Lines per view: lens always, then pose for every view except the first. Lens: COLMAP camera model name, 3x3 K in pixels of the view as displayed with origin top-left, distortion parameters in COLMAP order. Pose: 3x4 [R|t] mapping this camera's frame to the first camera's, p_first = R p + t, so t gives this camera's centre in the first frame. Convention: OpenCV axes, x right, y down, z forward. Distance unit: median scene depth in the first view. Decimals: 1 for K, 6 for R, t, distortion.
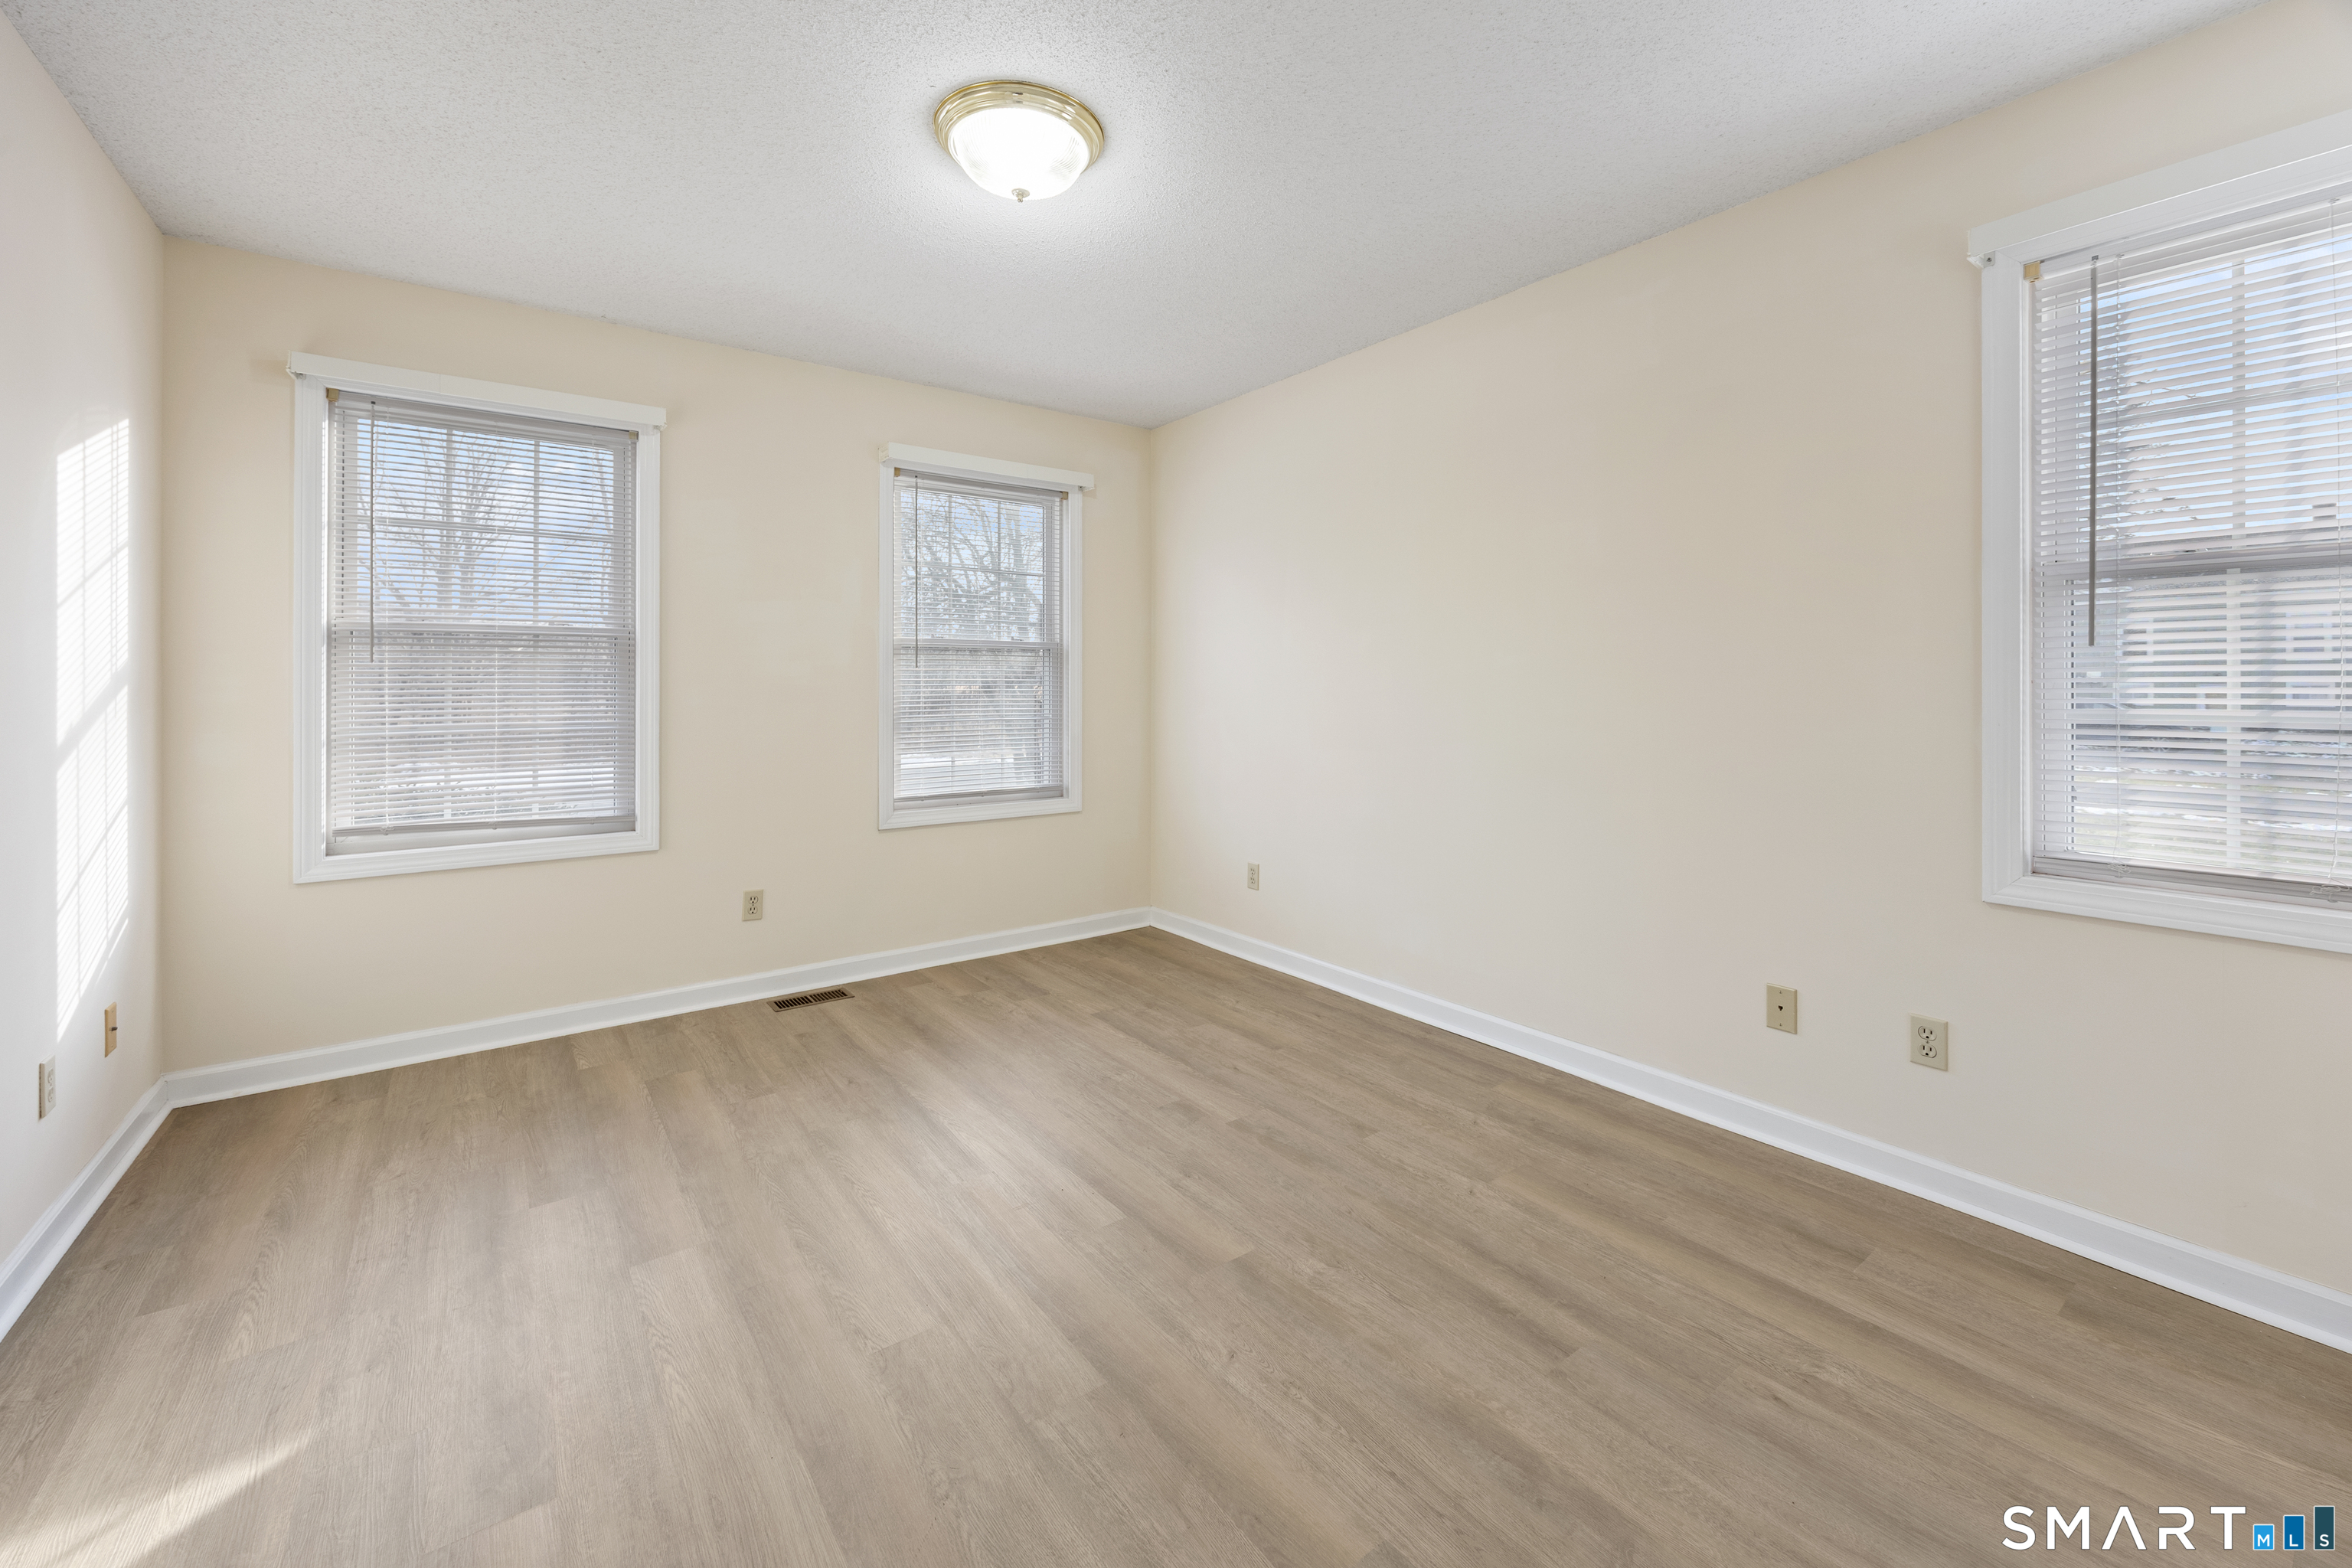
lens RADIAL K [[929.9, 0, 1174.5], [0, 929.9, 691.0], [0, 0, 1]] dist [0.001315, 0.000298]
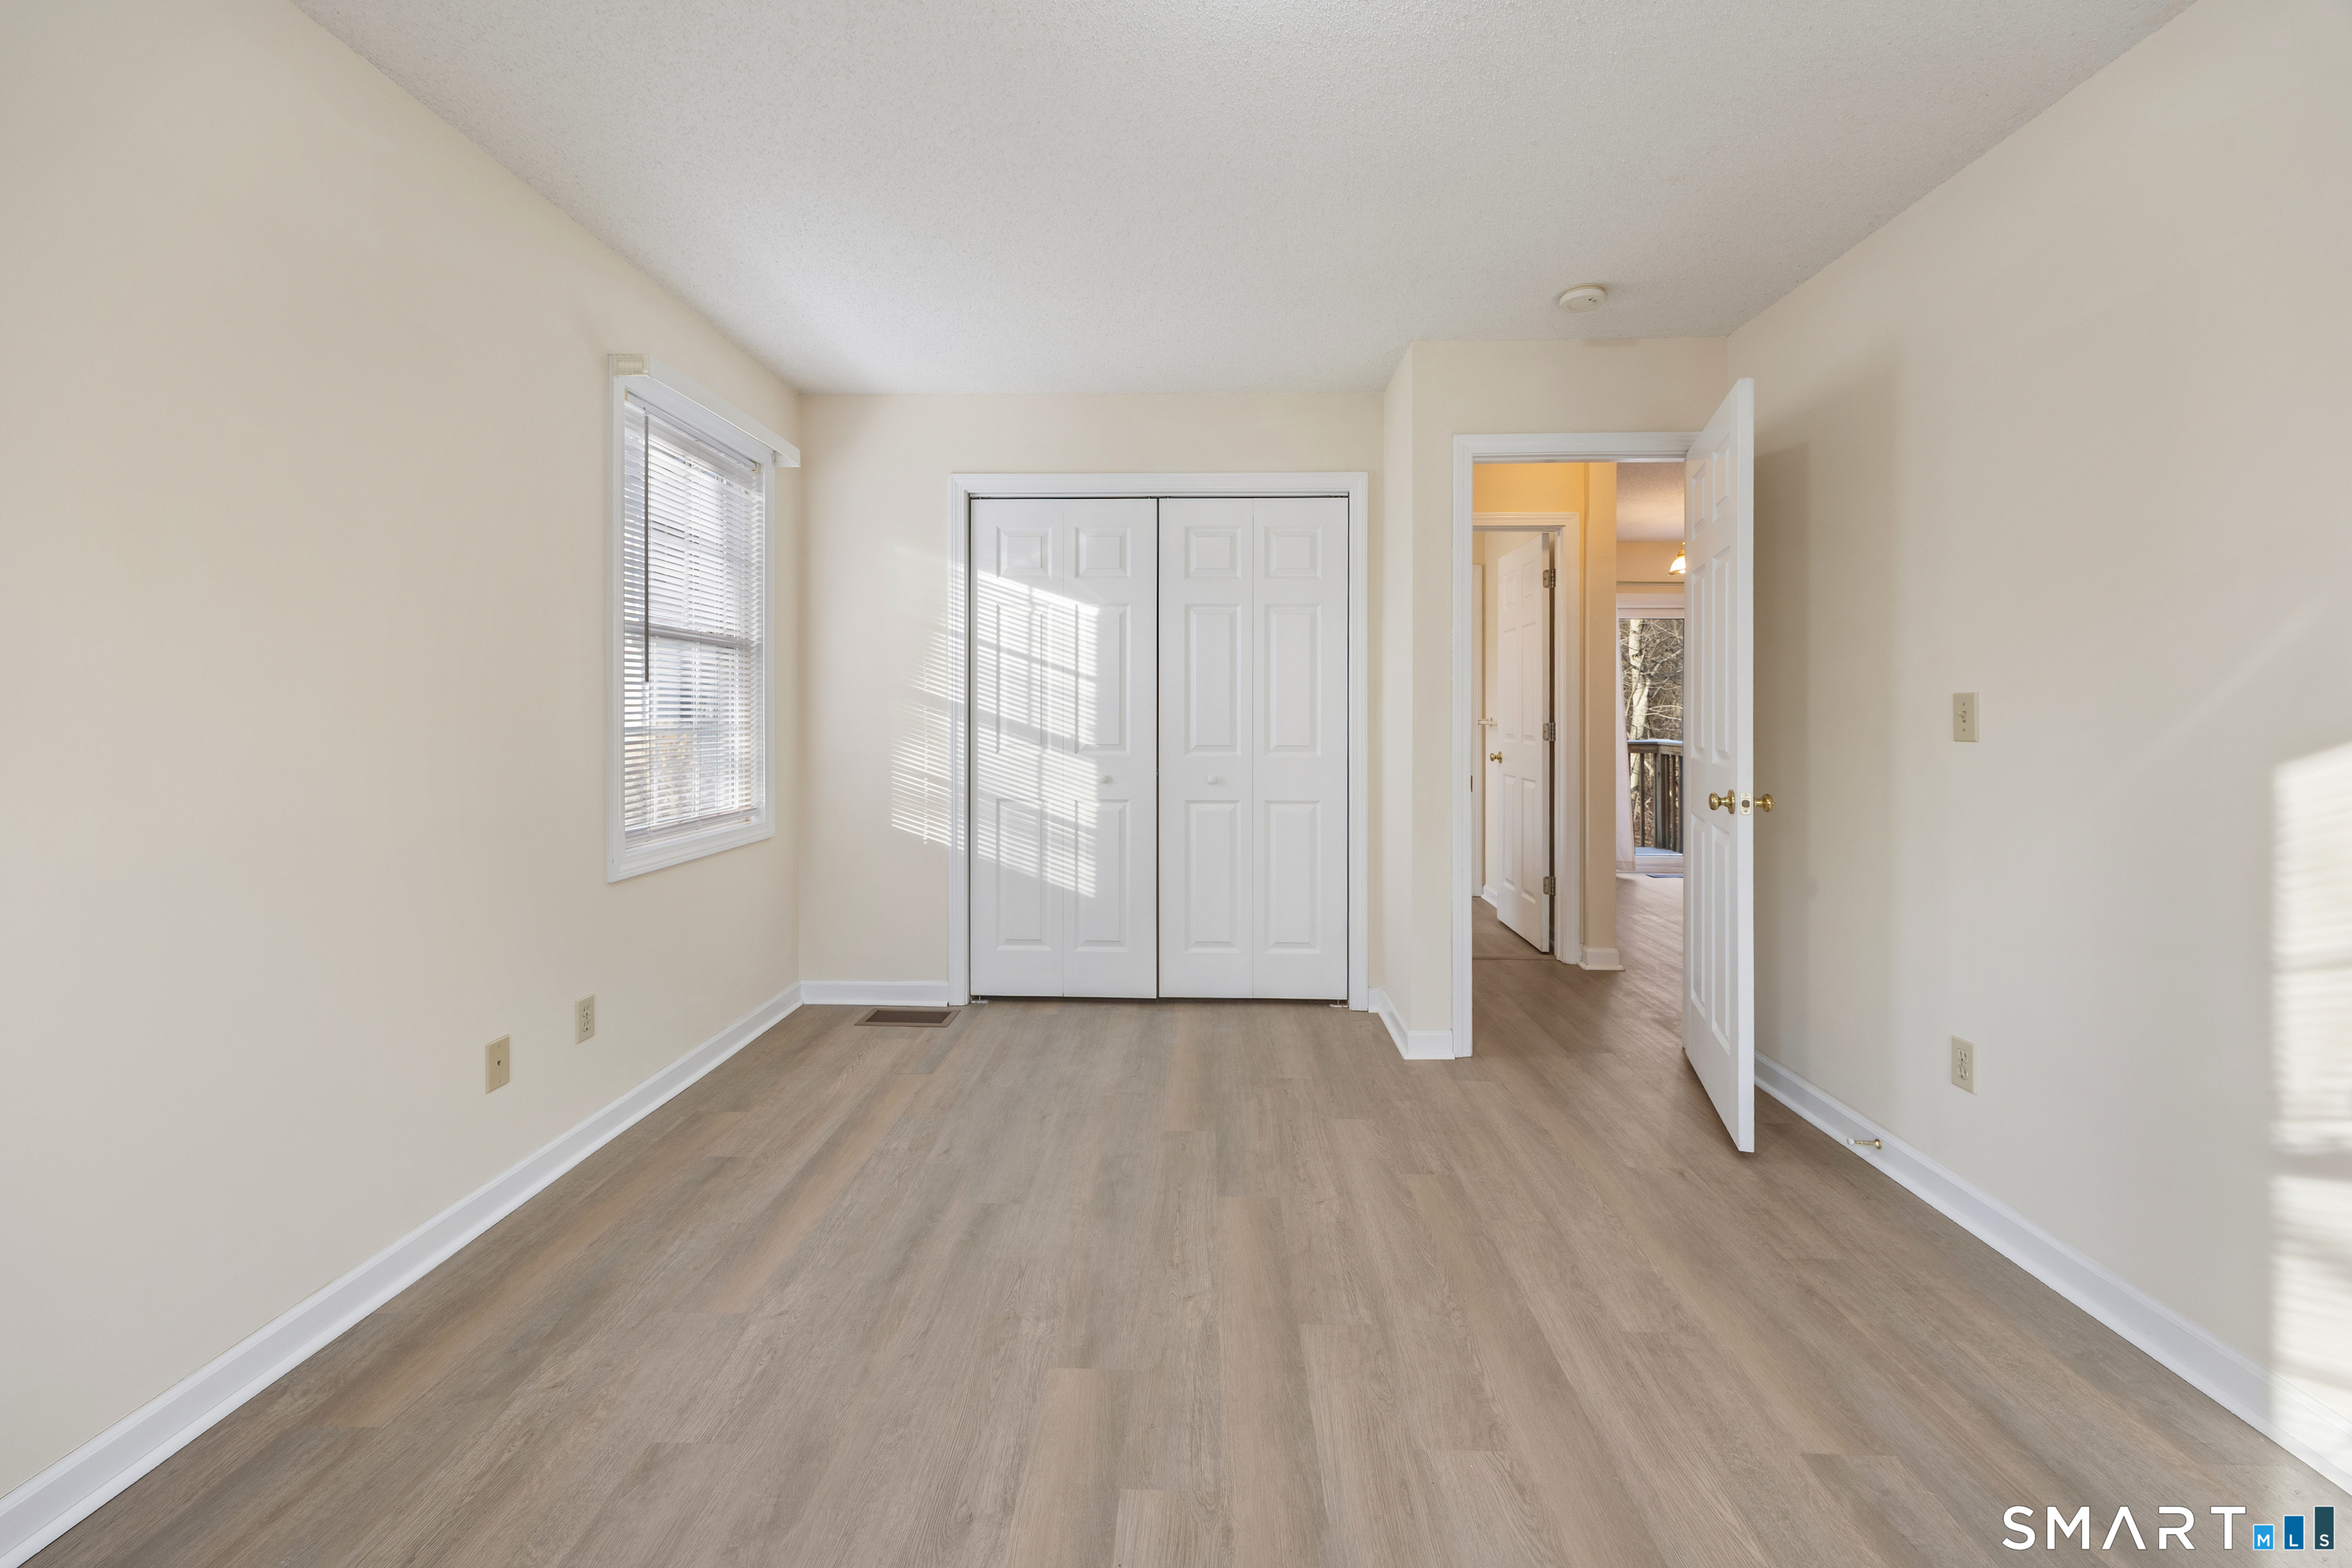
lens RADIAL K [[929.9, 0, 1174.5], [0, 929.9, 691.0], [0, 0, 1]] dist [0.001315, 0.000298]
pose [[-0.775202, 0.013474, 0.631570, -0.533450], [0.001924, 0.999818, -0.018968, -0.006553], [-0.631710, -0.013489, -0.775087, 1.551661]]
